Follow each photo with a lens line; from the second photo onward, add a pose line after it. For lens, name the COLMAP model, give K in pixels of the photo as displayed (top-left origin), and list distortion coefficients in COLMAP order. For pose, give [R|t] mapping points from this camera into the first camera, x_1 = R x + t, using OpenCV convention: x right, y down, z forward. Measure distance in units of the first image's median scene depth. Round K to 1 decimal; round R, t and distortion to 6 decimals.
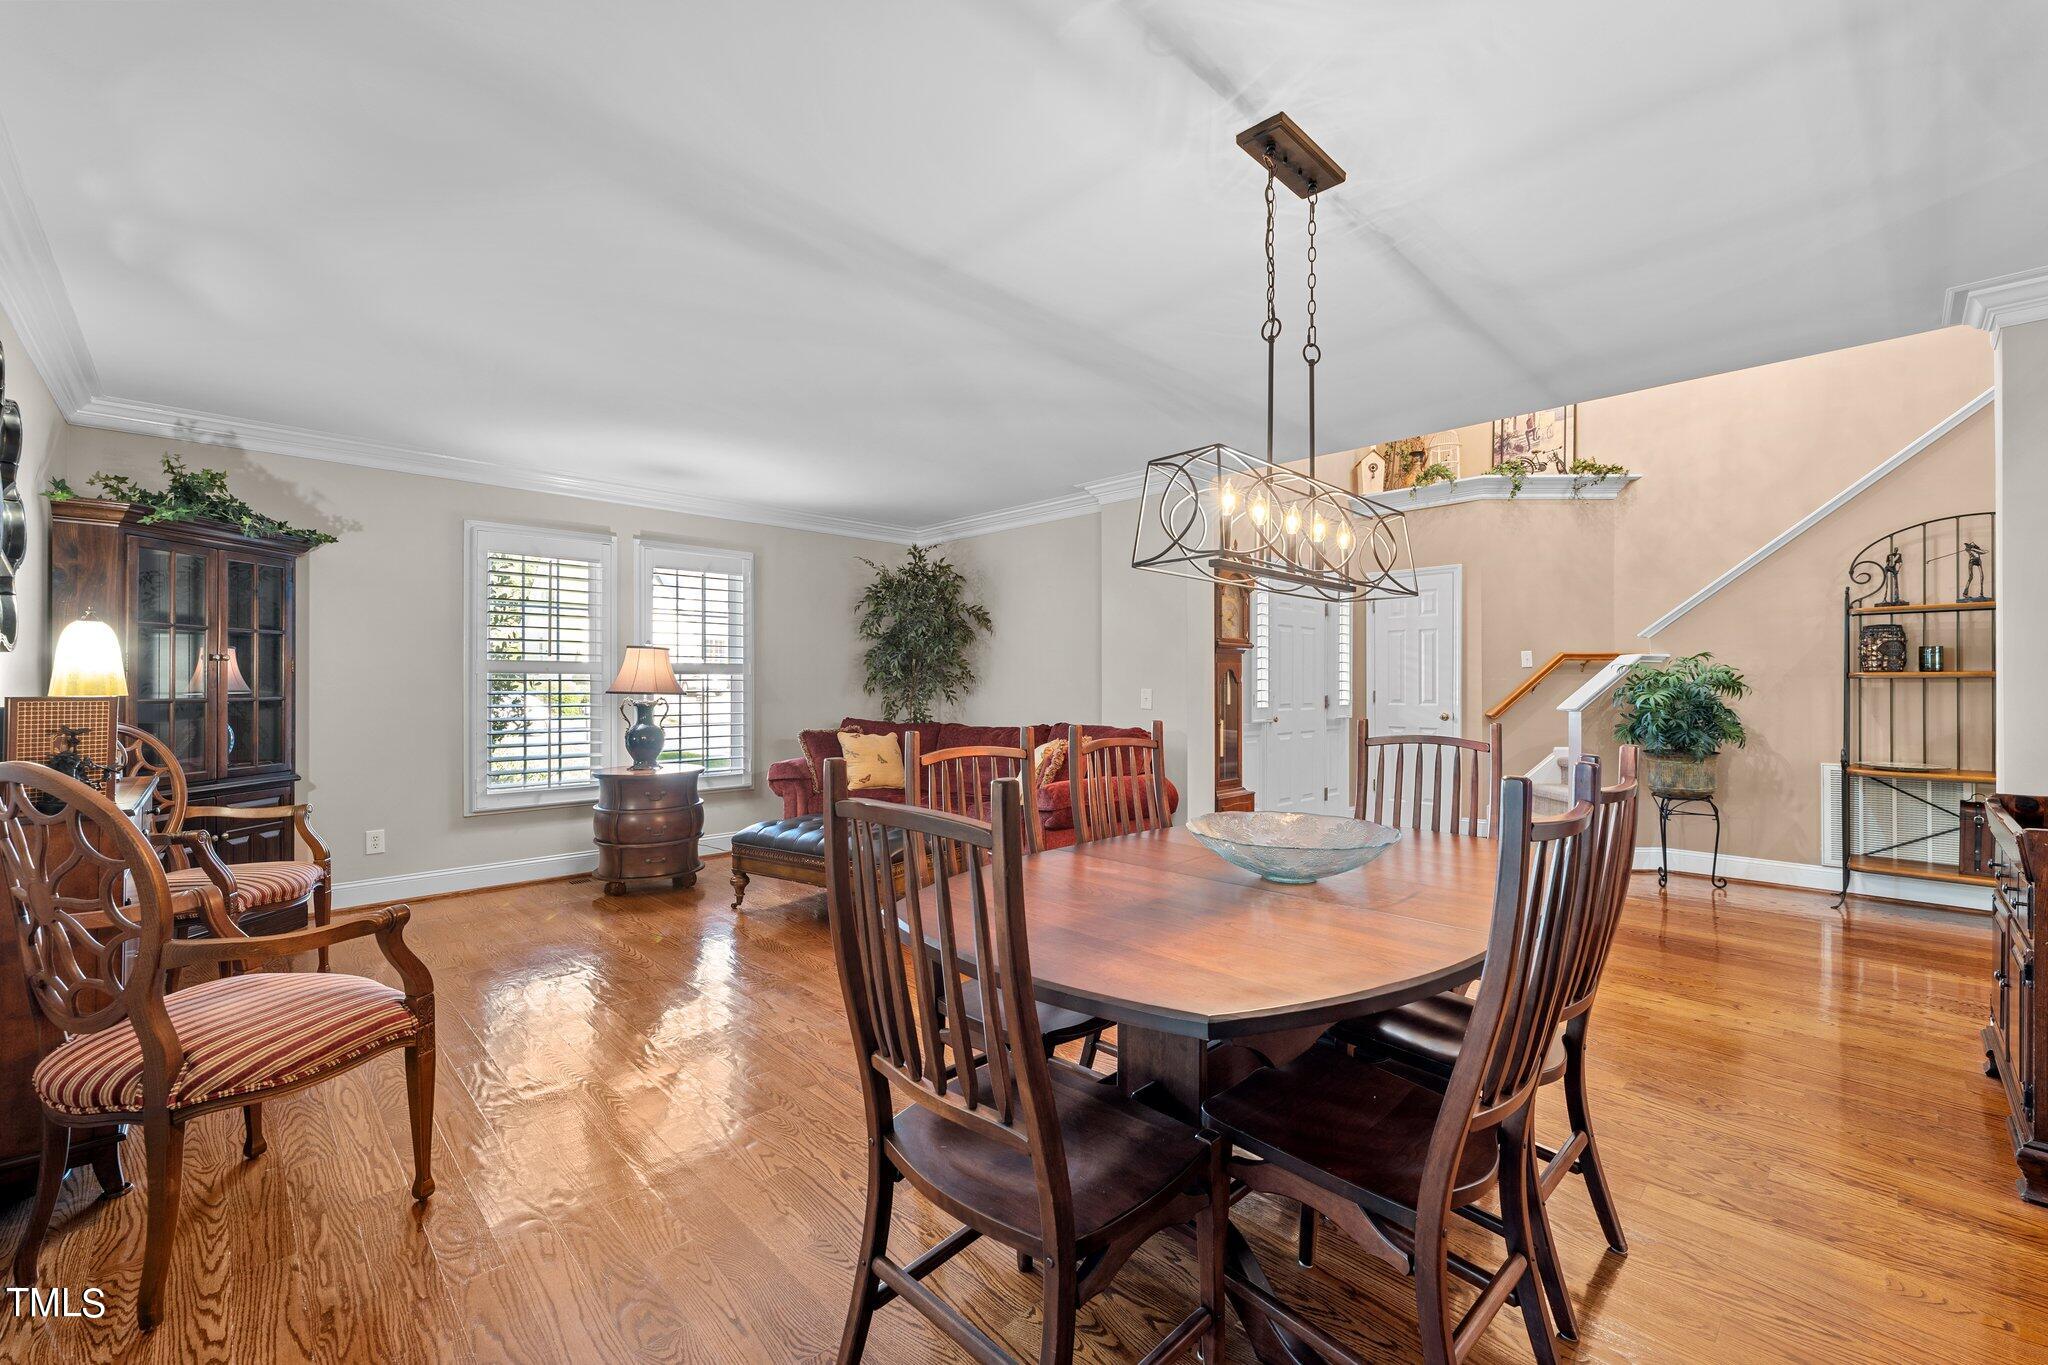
lens RADIAL K [[828.0, 0, 1024.0], [0, 828.0, 682.5], [0, 0, 1]] dist [-0.001513, -0.000138]
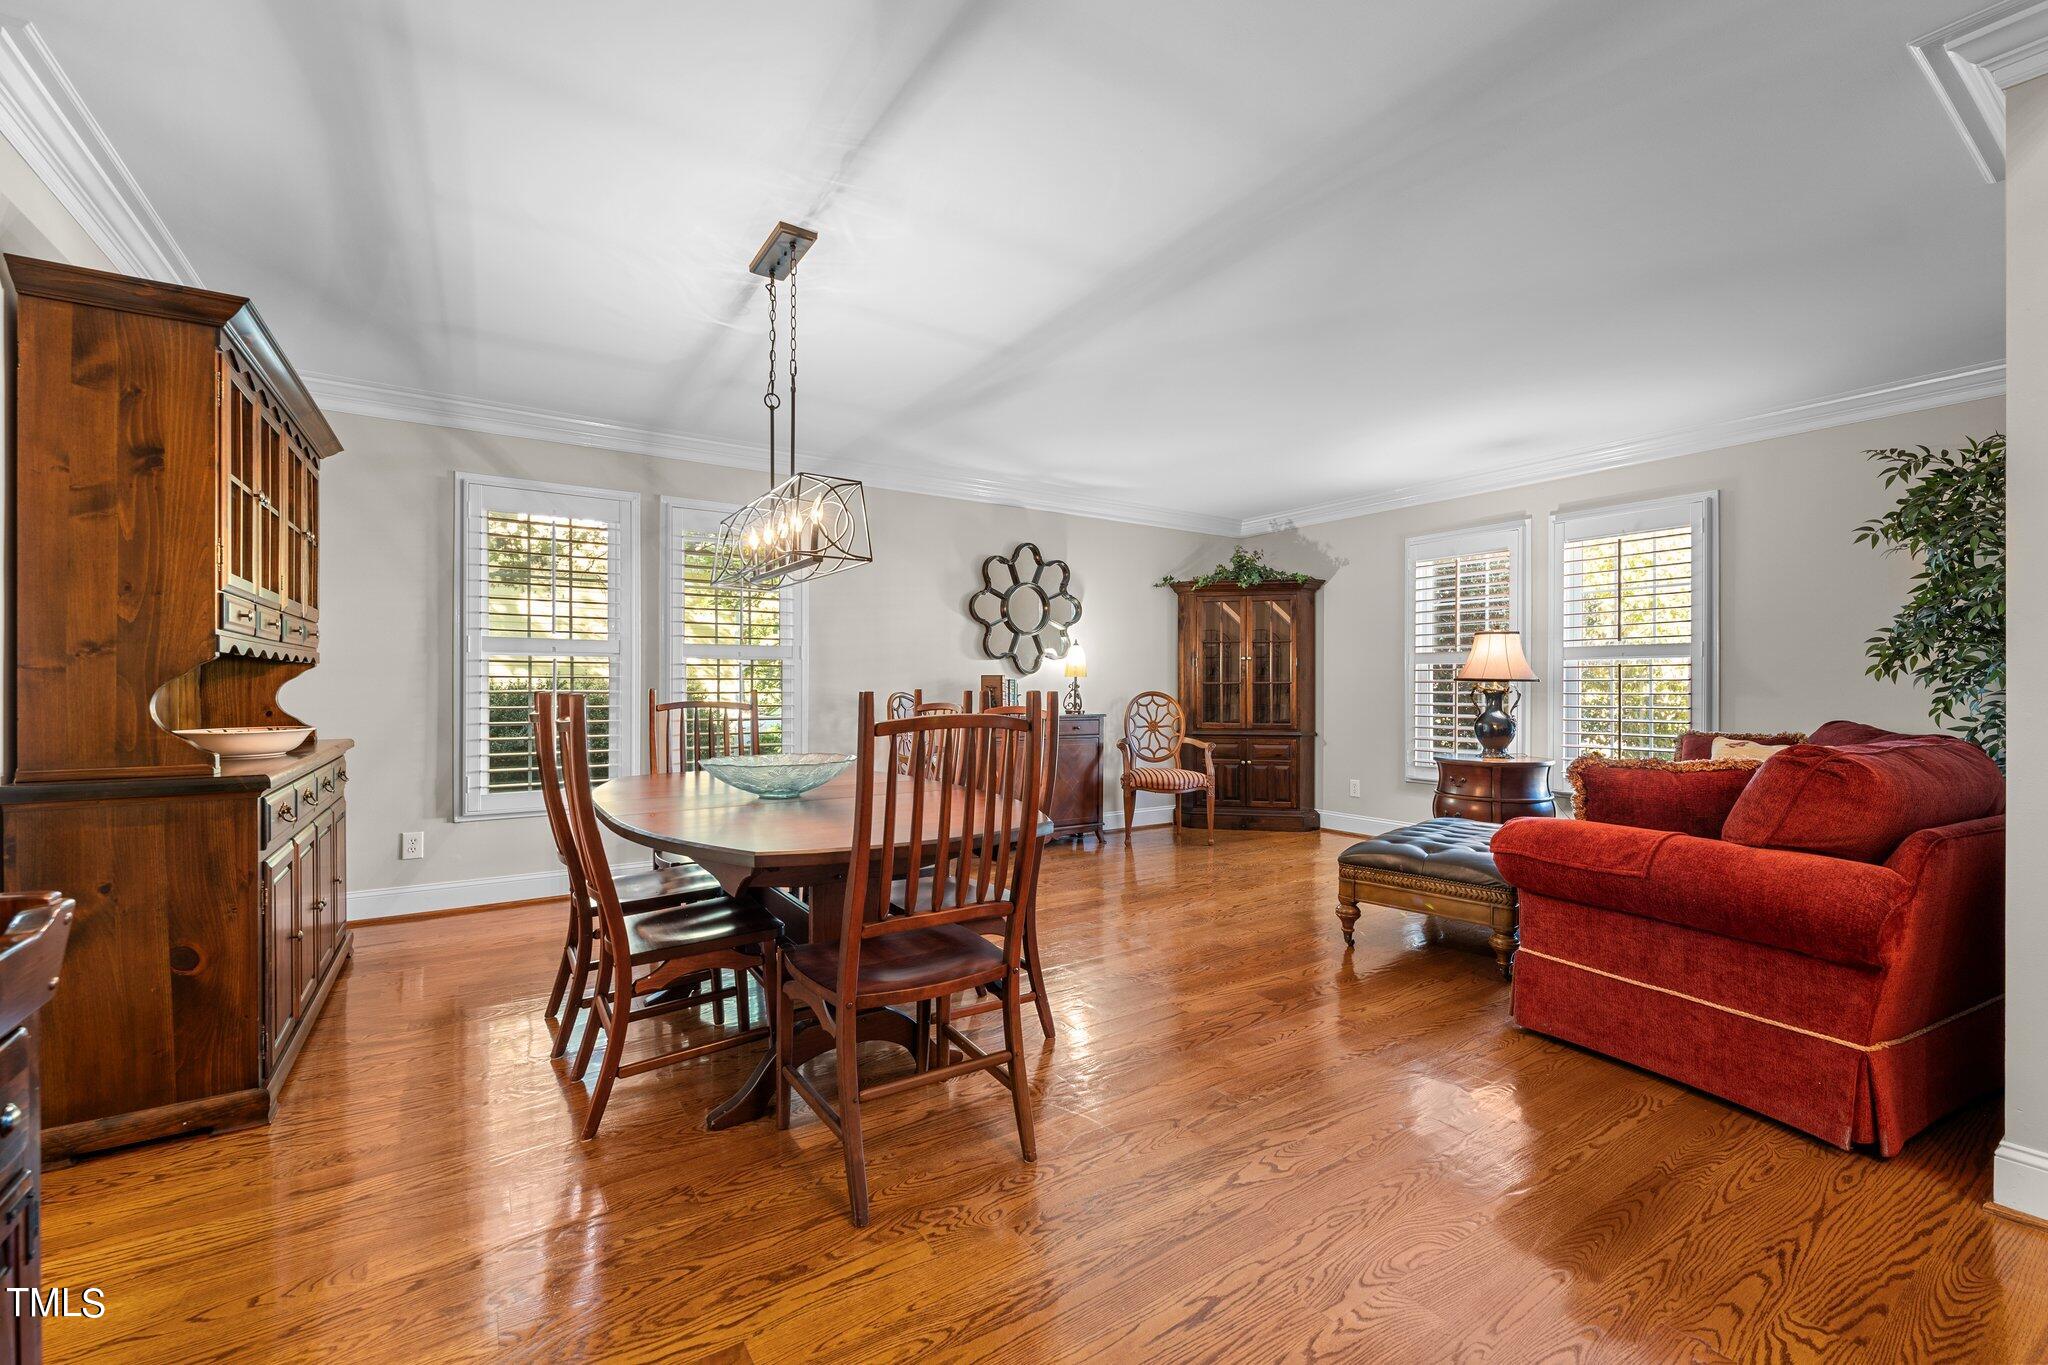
lens RADIAL K [[841.0, 0, 1024.2], [0, 841.0, 689.6], [0, 0, 1]] dist [0.000383, 0.000229]
pose [[-0.186579, 0.003180, -0.982435, 0.614689], [-0.001382, 0.999993, 0.003499, 0.021207], [0.982439, 0.002011, -0.186574, 0.638668]]
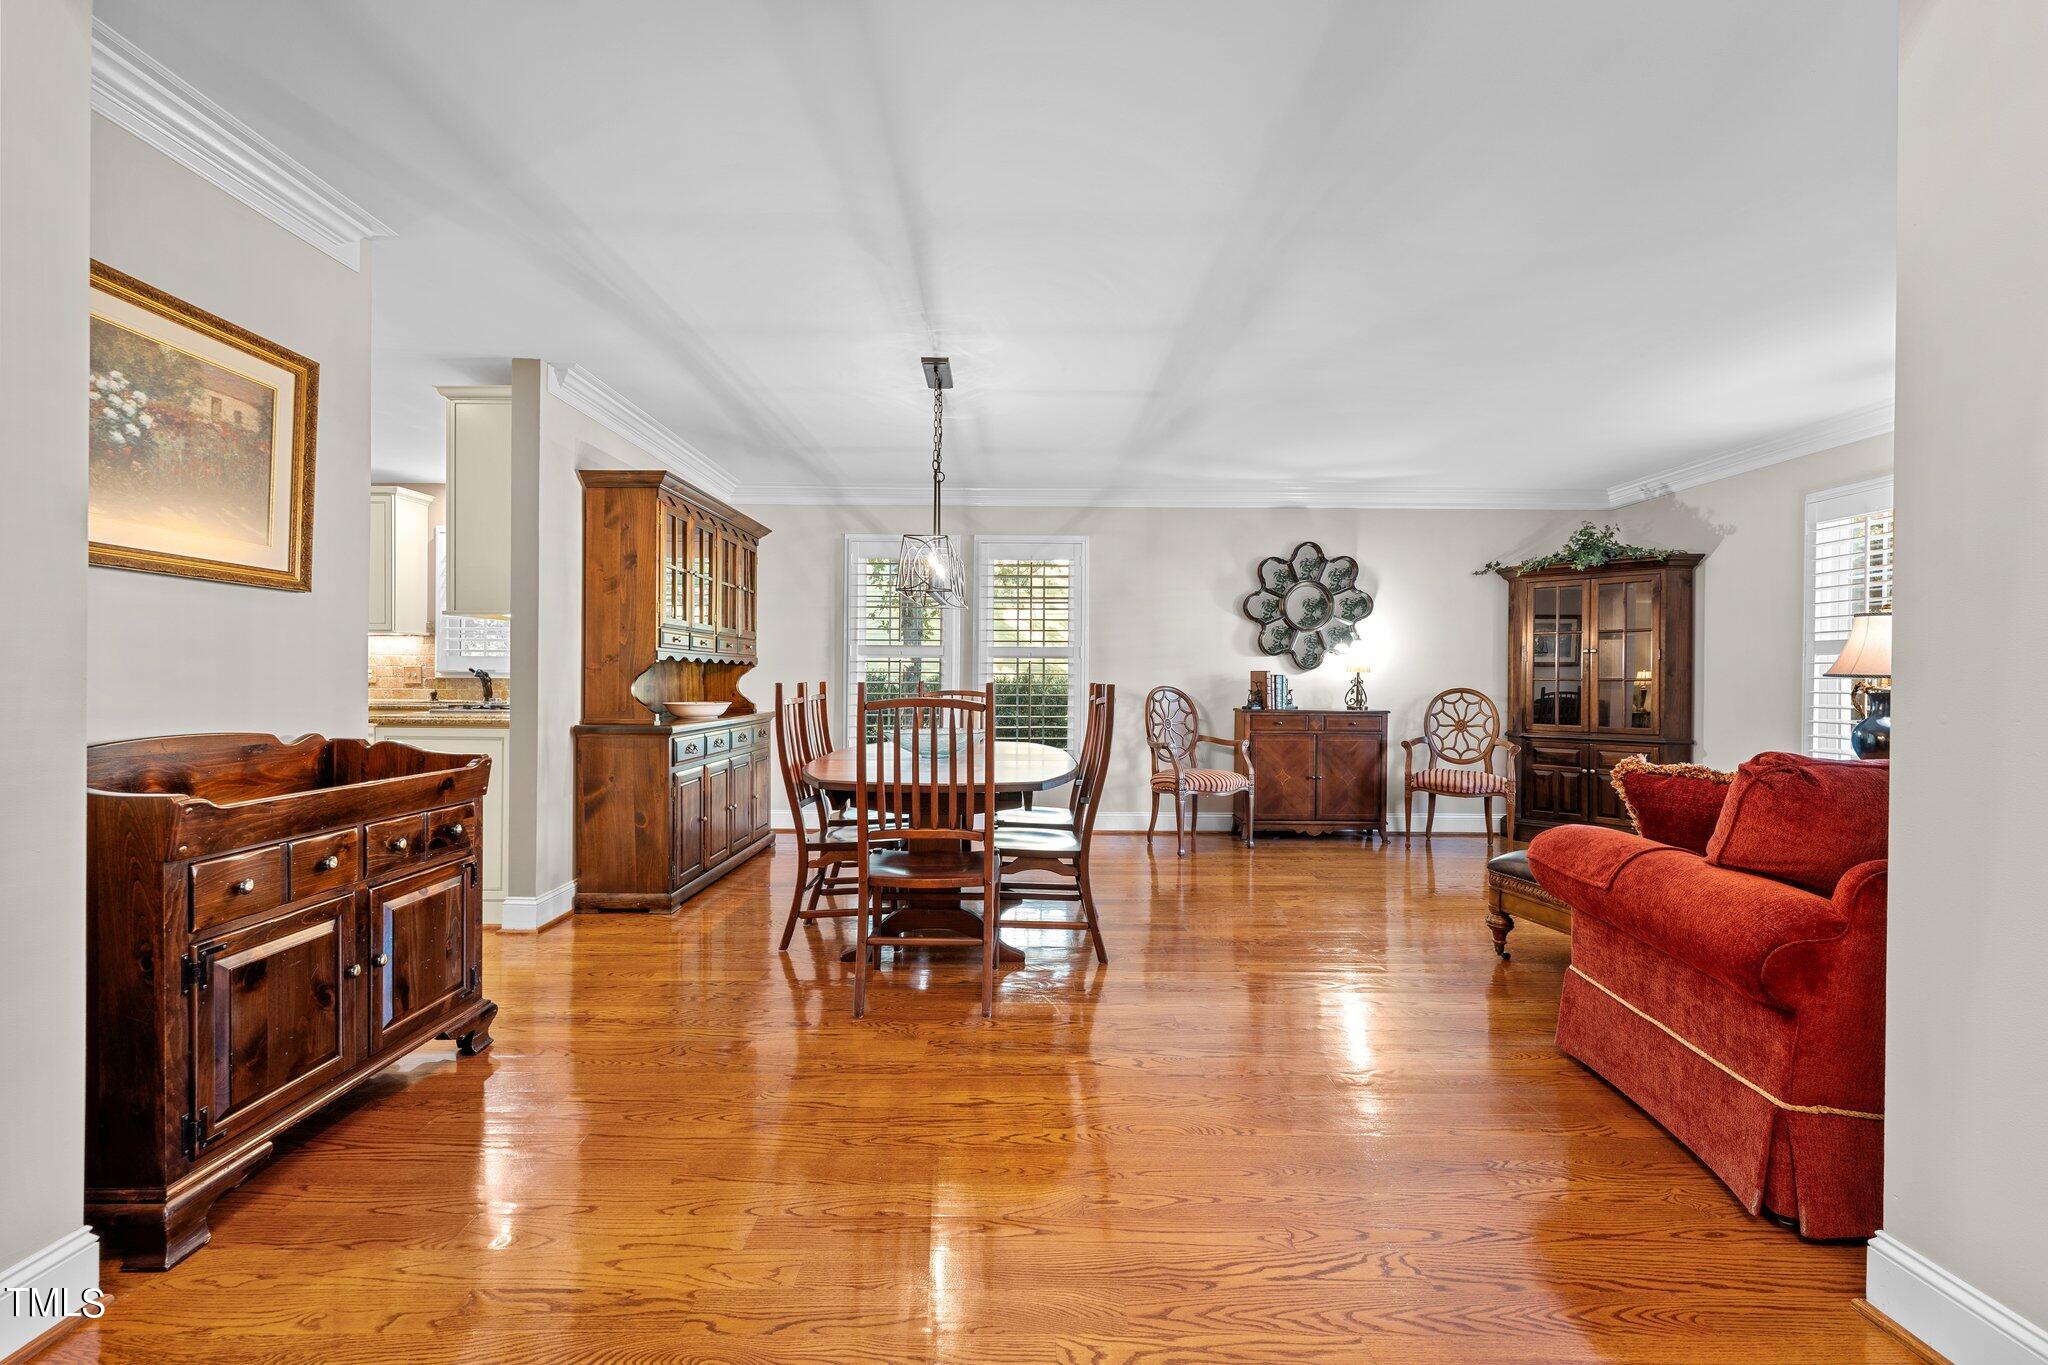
lens RADIAL K [[842.3, 0, 1024.0], [0, 842.3, 682.5], [0, 0, 1]] dist [-0.000232, 0.000077]
pose [[-0.690568, -0.002645, -0.723263, 0.611632], [-0.006978, 0.999971, 0.003005, 0.021082], [0.723234, 0.007122, -0.690566, 0.960620]]
